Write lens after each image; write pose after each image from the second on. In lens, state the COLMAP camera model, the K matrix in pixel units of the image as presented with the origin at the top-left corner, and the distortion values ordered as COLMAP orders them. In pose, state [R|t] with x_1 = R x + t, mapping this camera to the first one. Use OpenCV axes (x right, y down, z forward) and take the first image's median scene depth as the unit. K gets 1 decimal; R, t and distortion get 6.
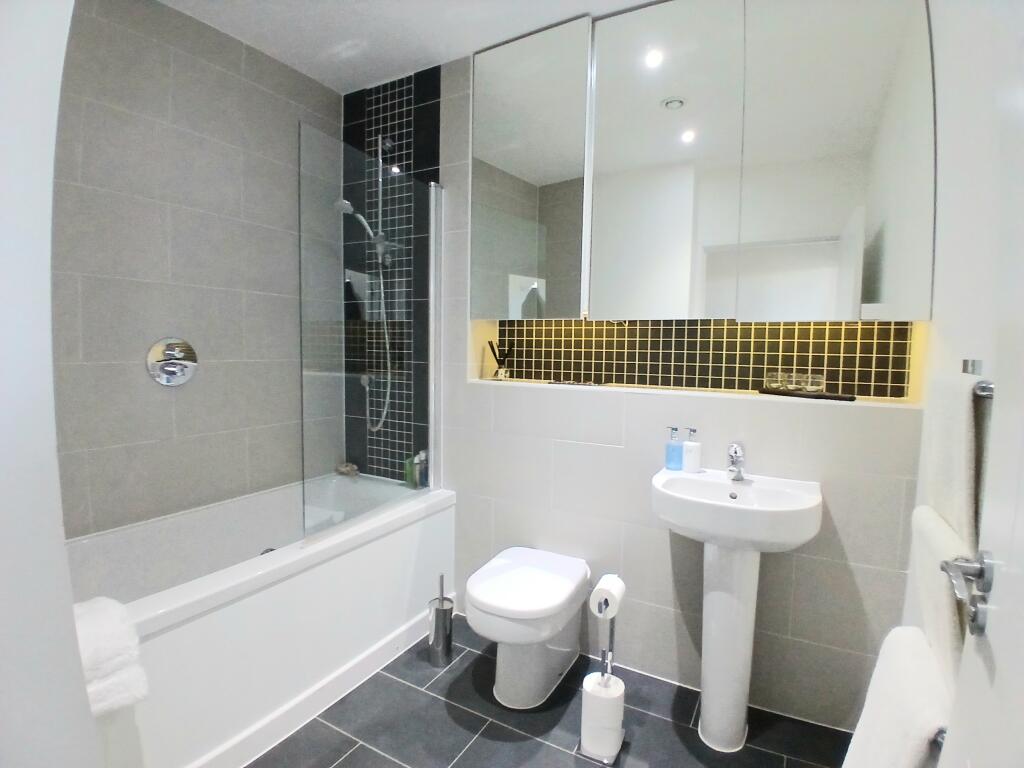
lens RADIAL K [[509.3, 0, 522.6], [0, 509.3, 383.5], [0, 0, 1]] dist [-0.002956, -0.039083]
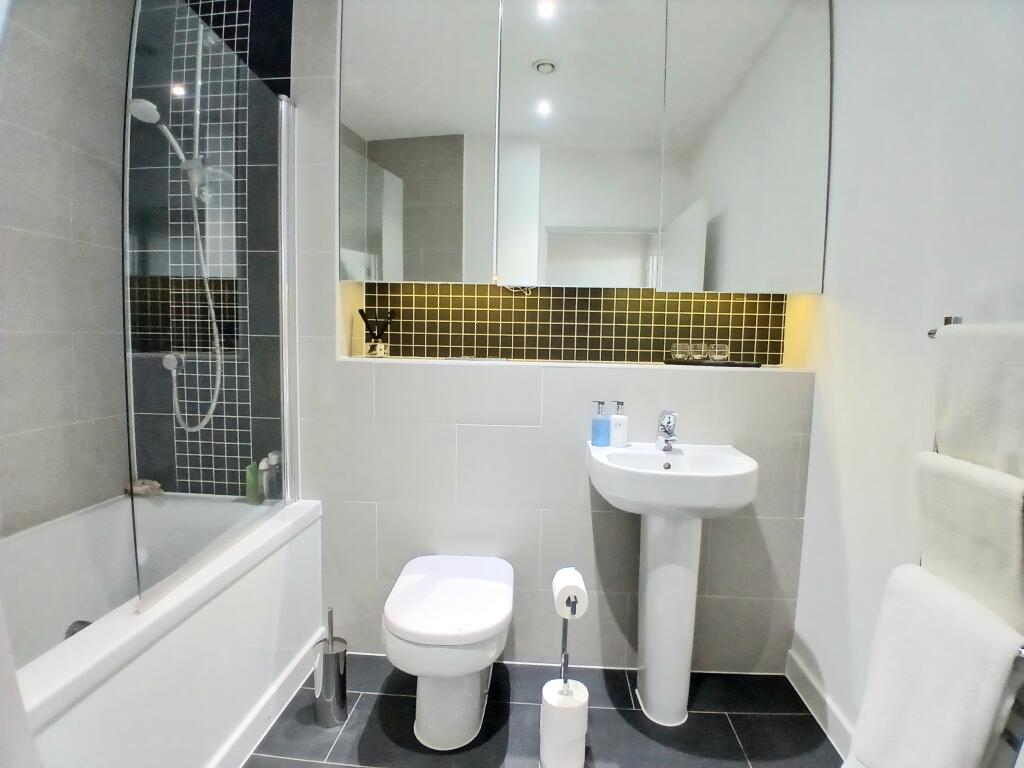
lens RADIAL K [[509.3, 0, 522.6], [0, 509.3, 383.5], [0, 0, 1]] dist [-0.002956, -0.039083]
pose [[0.899967, -0.033067, 0.434703, -0.191457], [0.024596, 0.999382, 0.025102, 0.020471], [-0.435265, -0.011899, 0.900224, 0.166214]]
